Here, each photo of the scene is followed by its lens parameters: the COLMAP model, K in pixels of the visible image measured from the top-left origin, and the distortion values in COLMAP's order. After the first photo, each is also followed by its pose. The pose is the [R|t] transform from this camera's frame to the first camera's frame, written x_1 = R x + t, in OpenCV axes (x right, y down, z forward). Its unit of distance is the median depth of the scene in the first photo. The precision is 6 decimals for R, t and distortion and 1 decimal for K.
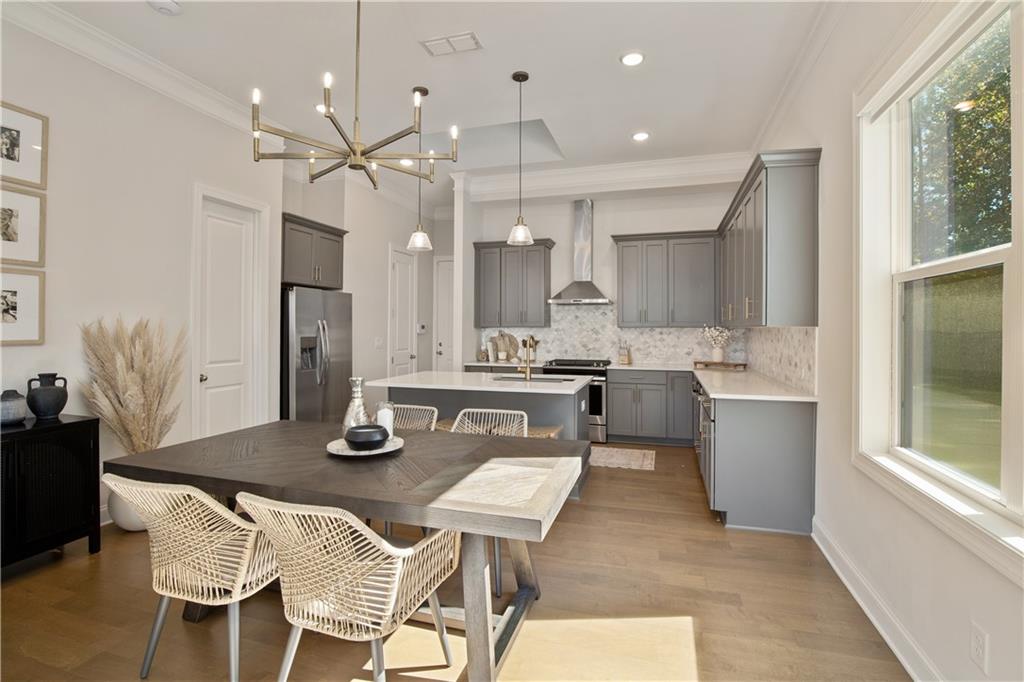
lens RADIAL K [[473.3, 0, 522.2], [0, 473.3, 327.8], [0, 0, 1]] dist [-0.028047, 0.001114]
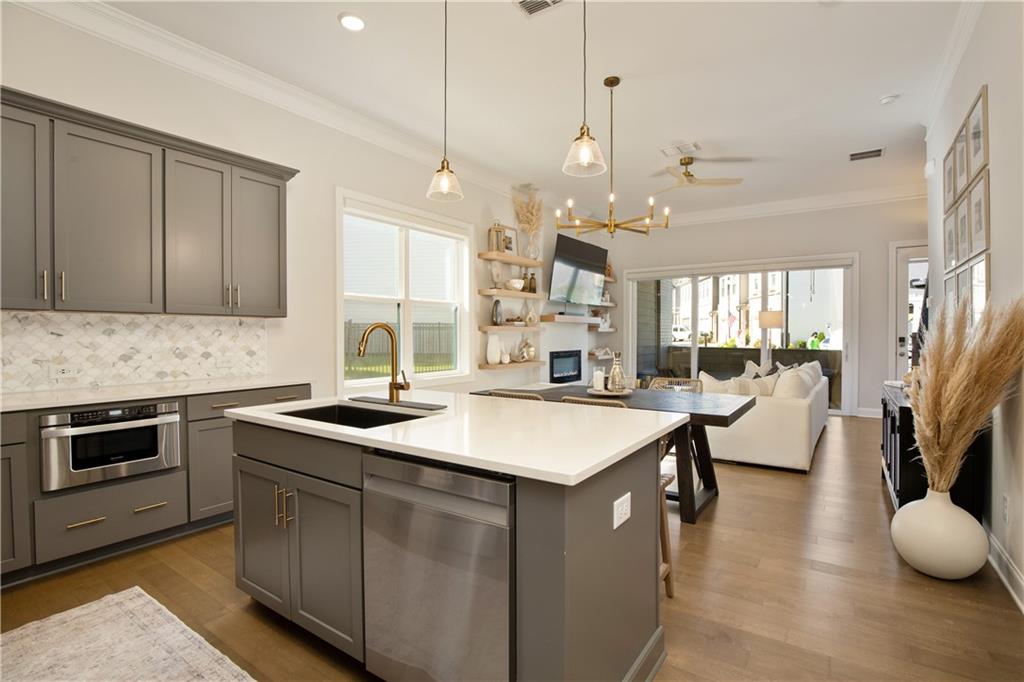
lens RADIAL K [[485.5, 0, 524.1], [0, 485.5, 341.0], [0, 0, 1]] dist [-0.023752, 0.001320]
pose [[-0.955128, -0.005748, 0.296136, -0.223402], [-0.001638, 0.999899, 0.014125, 0.020701], [-0.296188, 0.013006, -0.955041, 1.104055]]
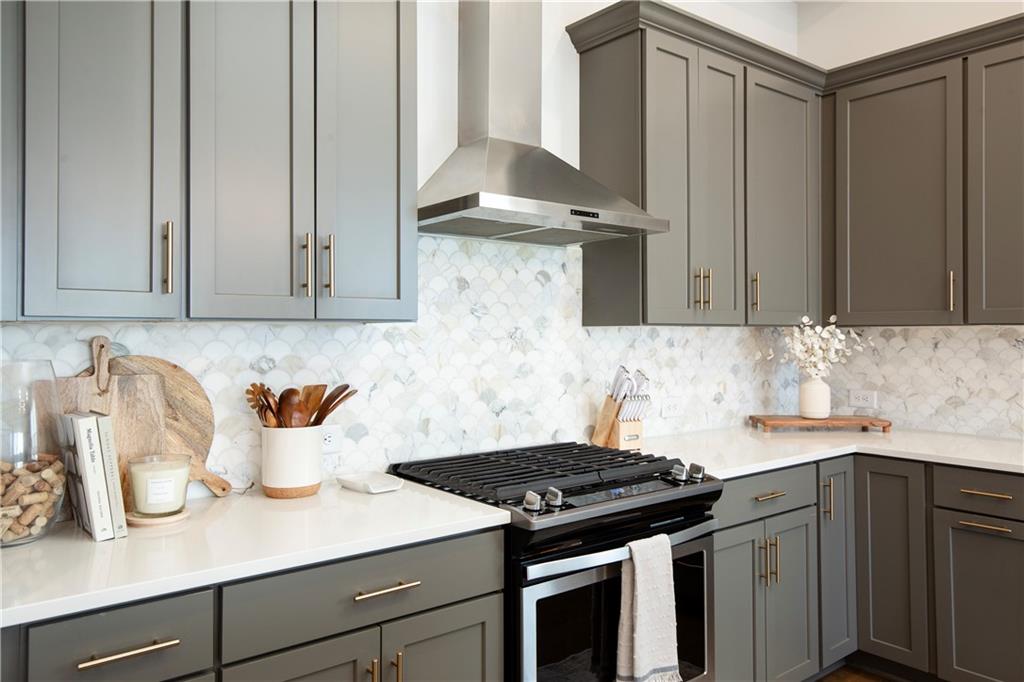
lens RADIAL K [[748.3, 0, 524.1], [0, 748.3, 317.0], [0, 0, 1]] dist [0.015783, 0.005342]
pose [[0.559380, 0.015655, 0.828763, -0.223289], [-0.001148, 0.999835, -0.018112, 0.002517], [-0.828910, 0.009180, 0.559306, 0.846987]]
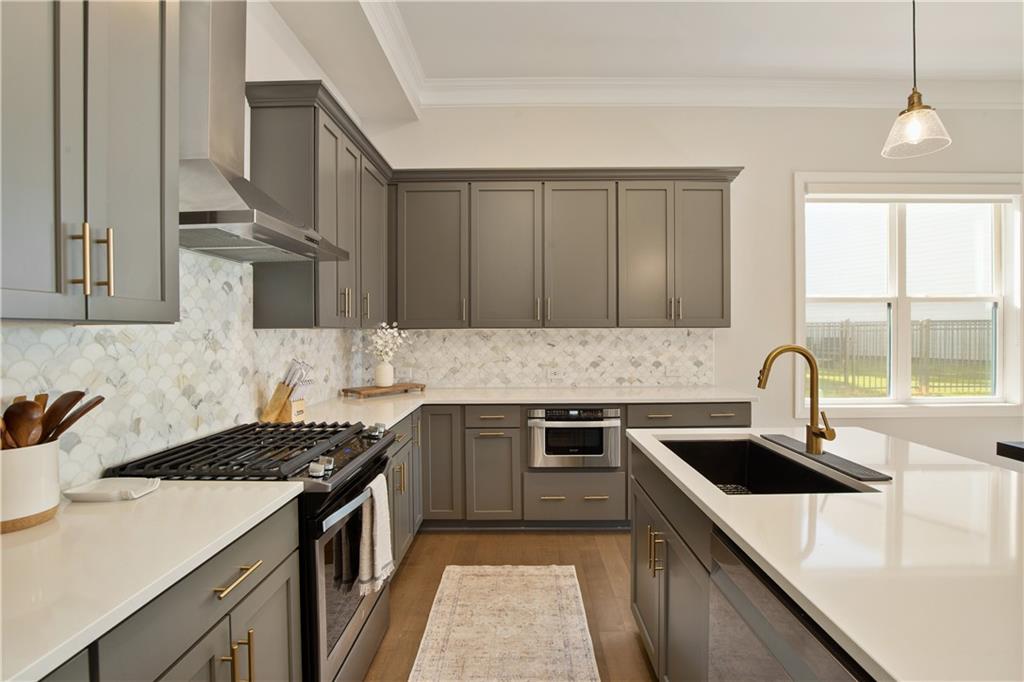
lens RADIAL K [[478.2, 0, 519.1], [0, 478.2, 336.5], [0, 0, 1]] dist [-0.040923, 0.008817]
pose [[-0.280843, -0.008959, 0.959712, -0.223918], [0.002740, 0.999945, 0.010137, 0.002660], [-0.959750, 0.005476, -0.280803, 0.997492]]
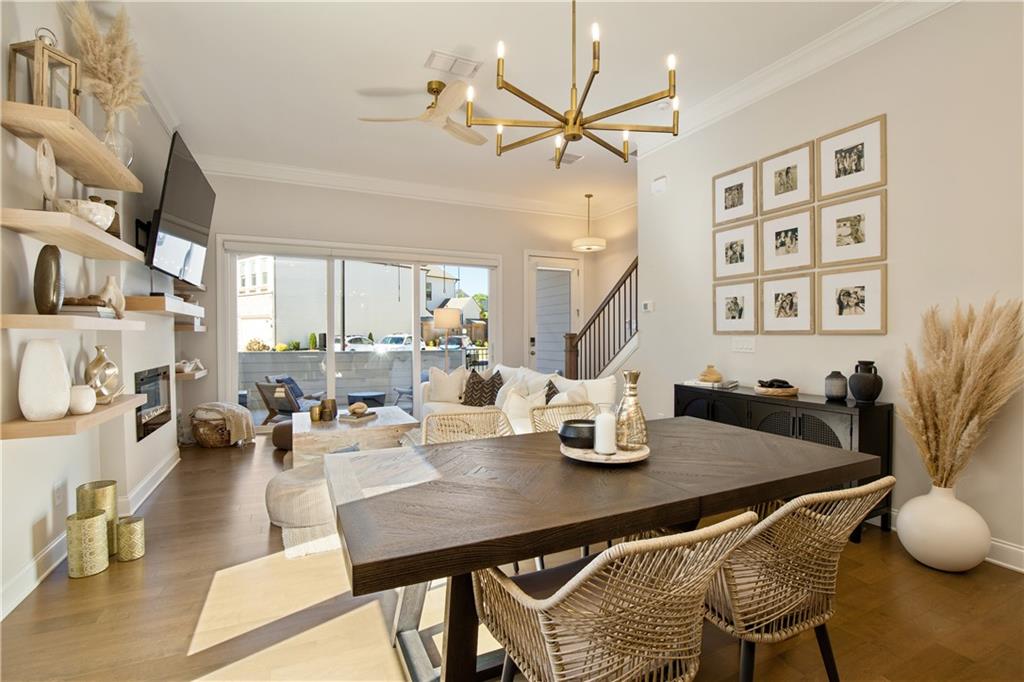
lens RADIAL K [[475.0, 0, 525.0], [0, 475.0, 341.8], [0, 0, 1]] dist [-0.027541, 0.000356]
pose [[-0.734670, 0.010377, -0.678345, 0.138577], [0.000530, 0.999891, 0.014721, 0.019034], [0.678424, 0.010455, -0.734596, 0.620246]]
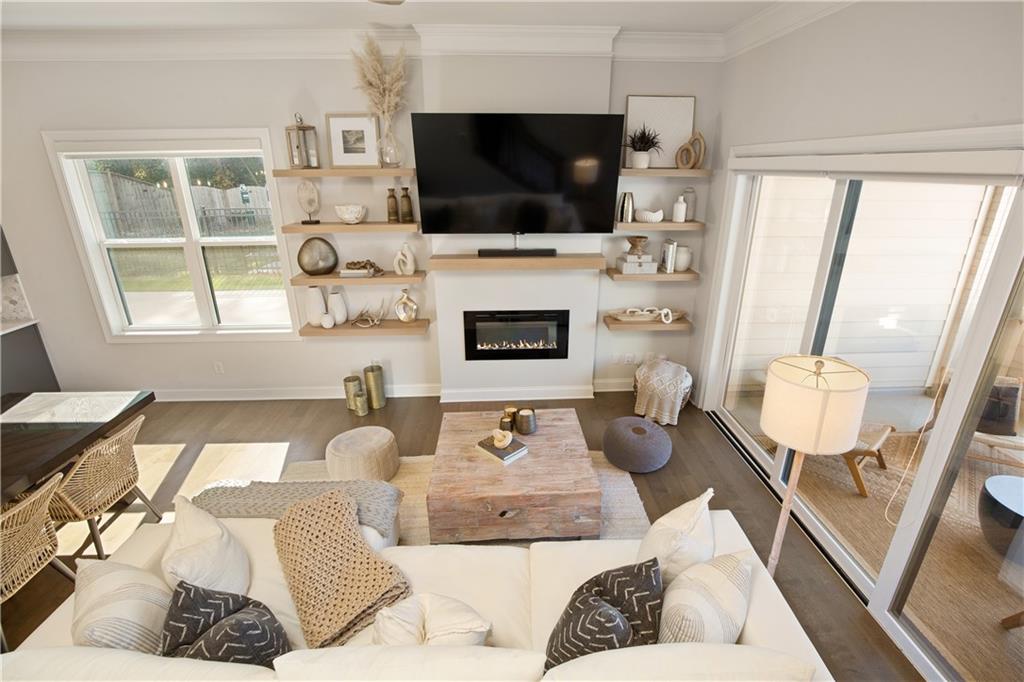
lens RADIAL K [[468.1, 0, 523.2], [0, 468.1, 339.6], [0, 0, 1]] dist [-0.036185, 0.005967]
pose [[-0.336348, -0.327424, 0.882985, -0.660490], [-0.003213, 0.938006, 0.346603, -0.164523], [-0.941732, 0.113742, -0.316549, -0.010399]]
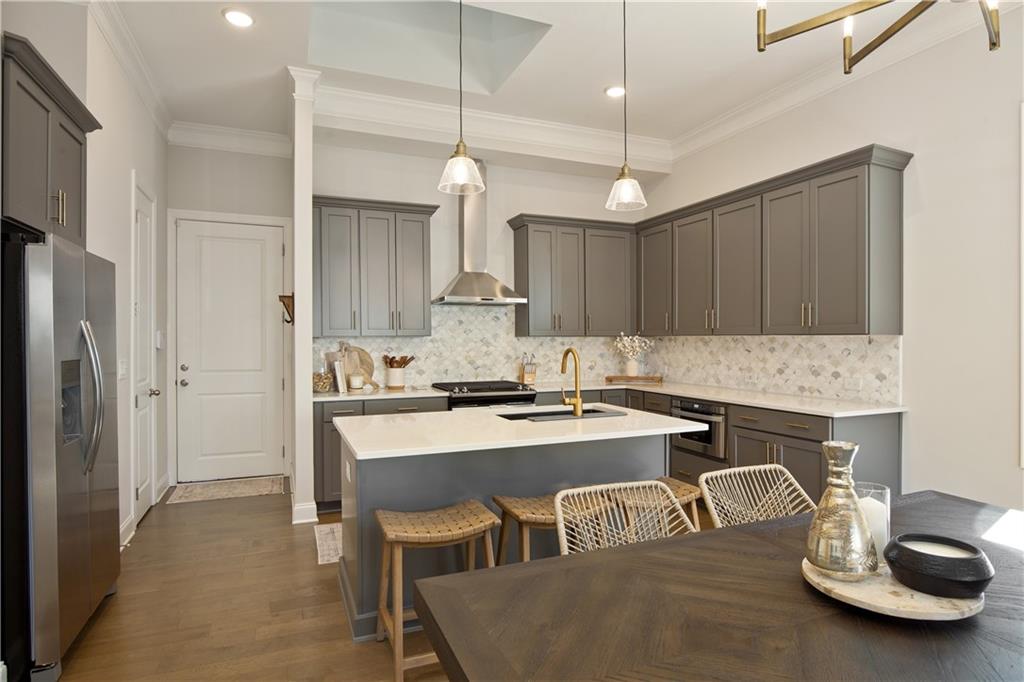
lens RADIAL K [[564.8, 0, 520.1], [0, 564.8, 341.2], [0, 0, 1]] dist [-0.016030, 0.000526]
pose [[0.771969, -0.006084, 0.635630, -0.400863], [0.002372, 0.999975, 0.006691, 0.000428], [-0.635655, -0.003657, 0.771964, 0.326932]]
